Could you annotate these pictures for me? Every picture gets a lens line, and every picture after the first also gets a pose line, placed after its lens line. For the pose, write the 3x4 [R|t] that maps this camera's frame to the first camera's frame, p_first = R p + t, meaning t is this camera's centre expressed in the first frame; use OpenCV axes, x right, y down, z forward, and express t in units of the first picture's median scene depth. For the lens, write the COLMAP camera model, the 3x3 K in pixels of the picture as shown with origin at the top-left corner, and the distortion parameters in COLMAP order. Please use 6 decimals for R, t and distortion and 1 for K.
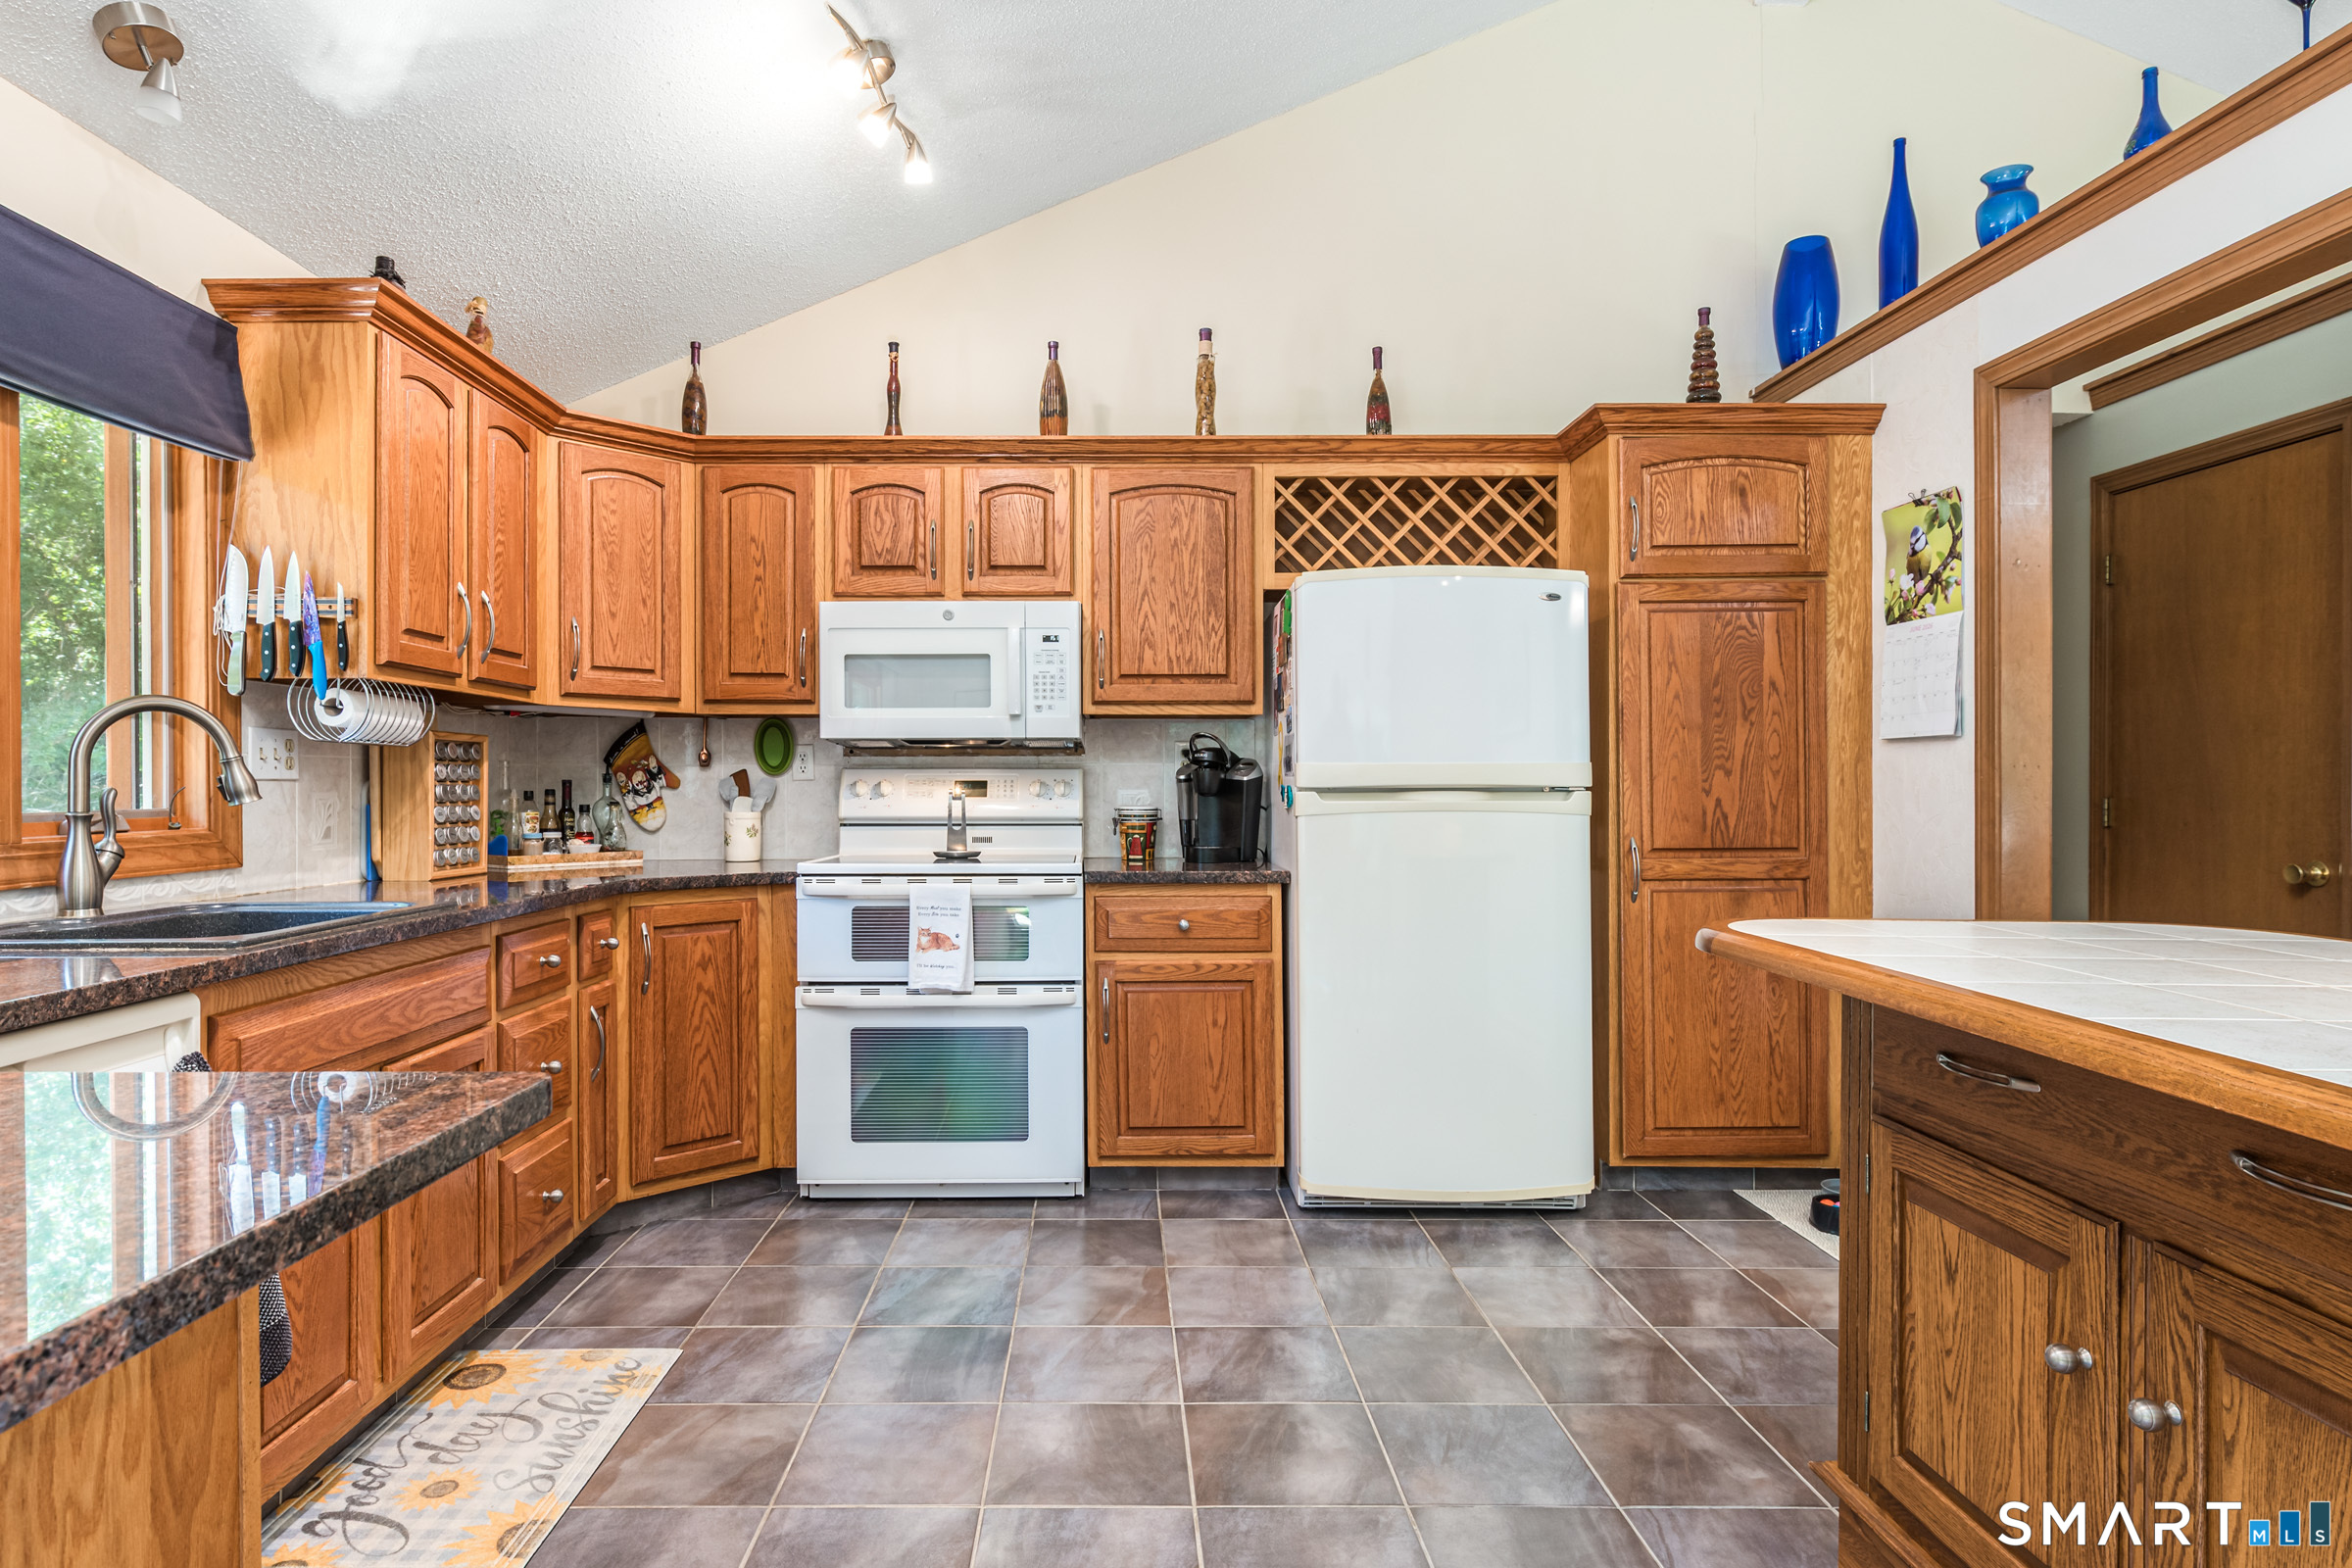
lens RADIAL K [[1307.3, 0, 1111.1], [0, 1307.3, 775.9], [0, 0, 1]] dist [0.004594, -0.000558]
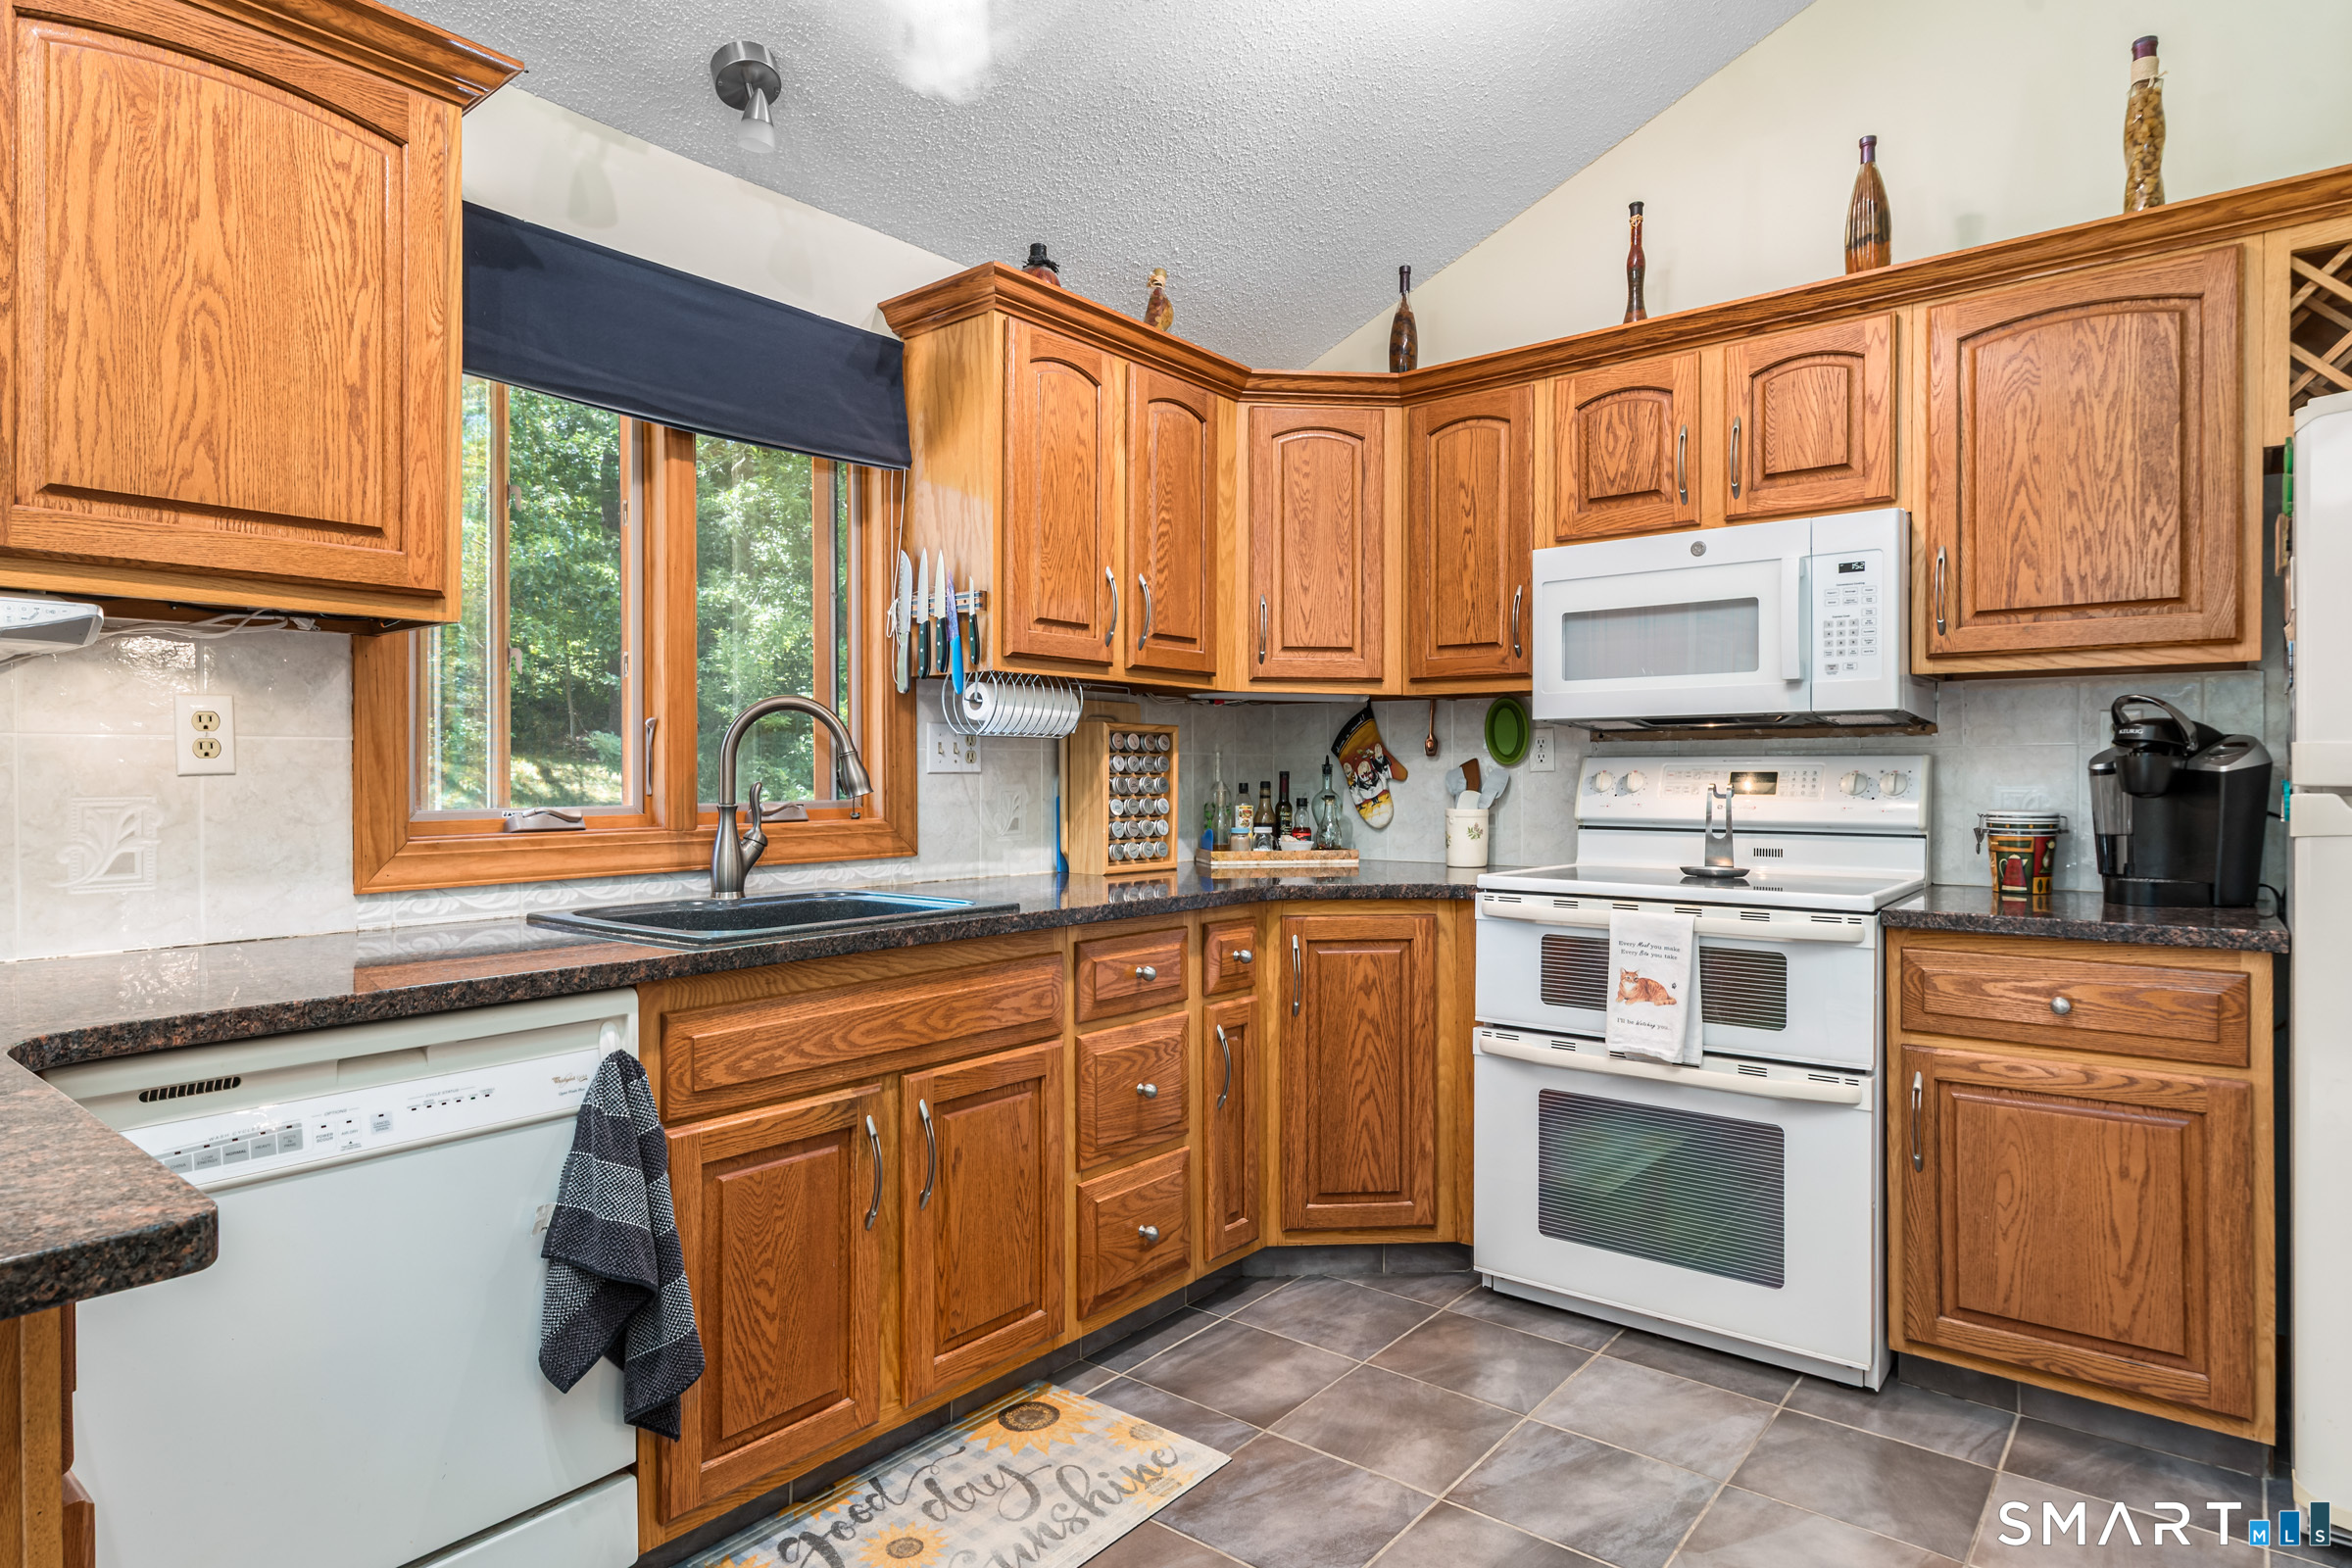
lens RADIAL K [[1307.3, 0, 1160.7], [0, 1307.3, 777.4], [0, 0, 1]] dist [0.004594, -0.000558]
pose [[0.766204, 0.003015, -0.642590, 0.130168], [0.004411, 0.999941, 0.009951, -0.002501], [0.642582, -0.010459, 0.766145, 0.254963]]
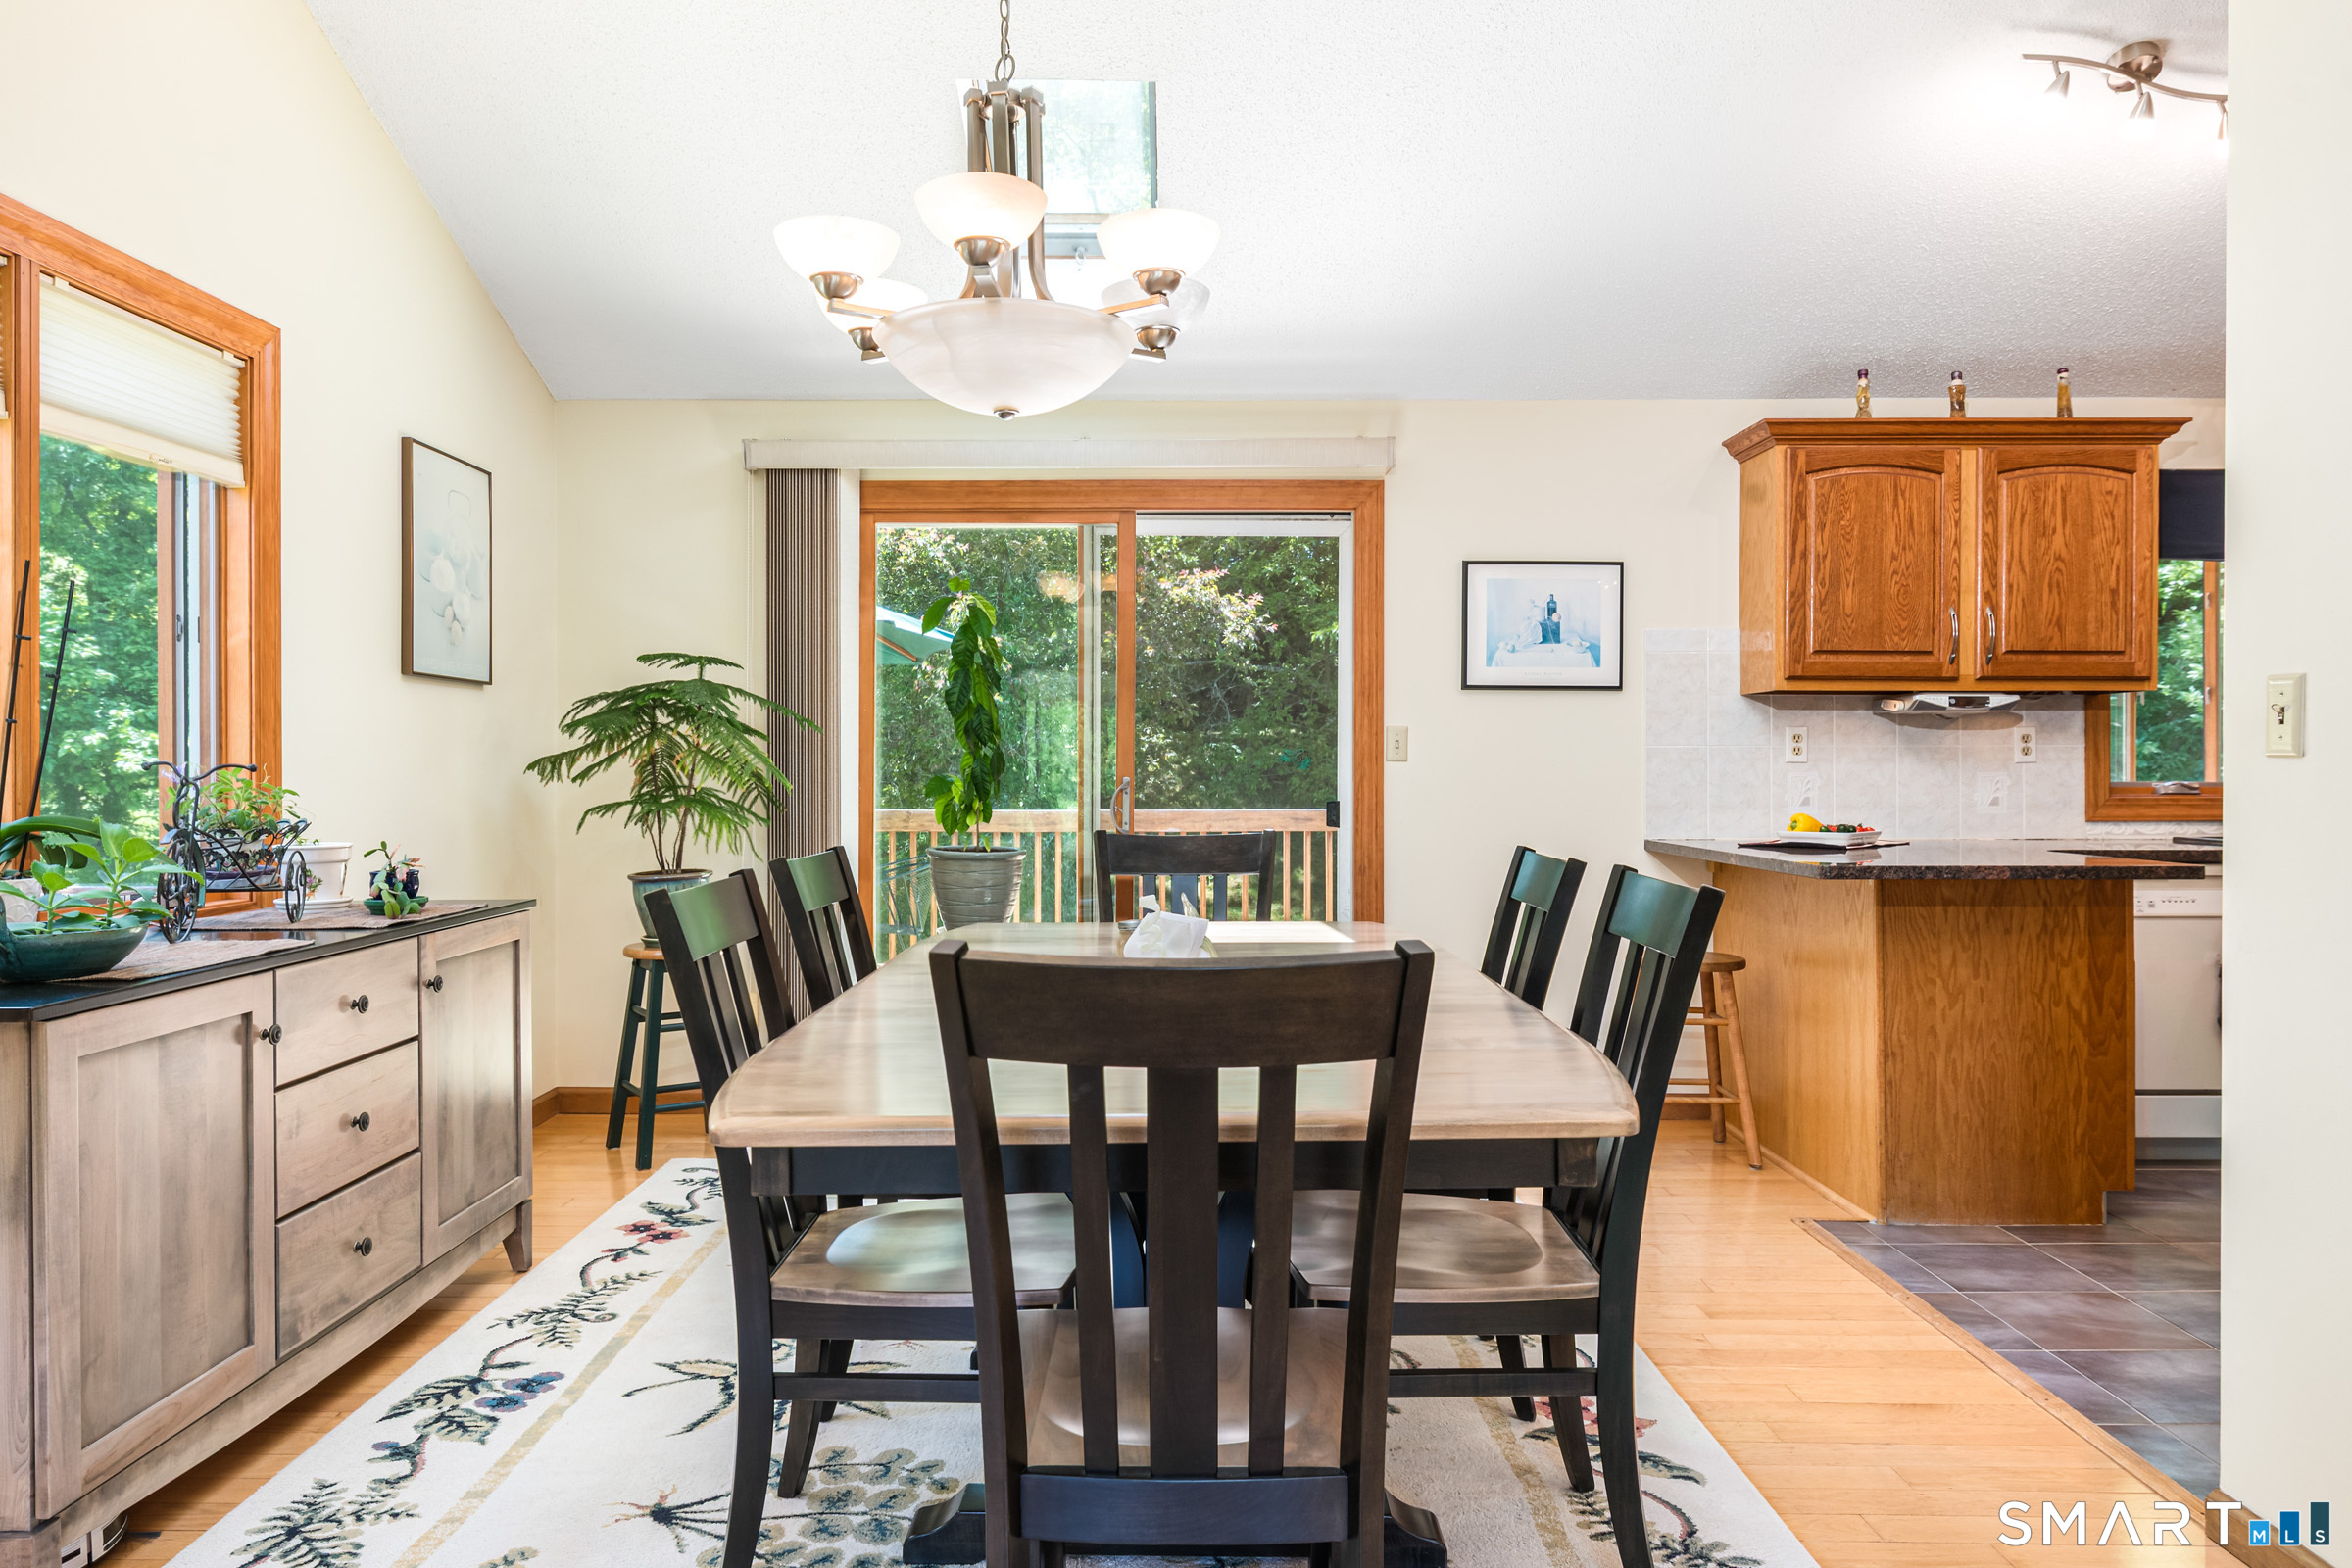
lens RADIAL K [[1519.5, 0, 1171.8], [0, 1519.5, 768.7], [0, 0, 1]] dist [-0.001503, 0.001302]
pose [[-0.017634, -0.000951, -0.999844, 0.917663], [0.003856, 0.999992, -0.001019, 0.003800], [0.999837, -0.003873, -0.017630, -0.366304]]
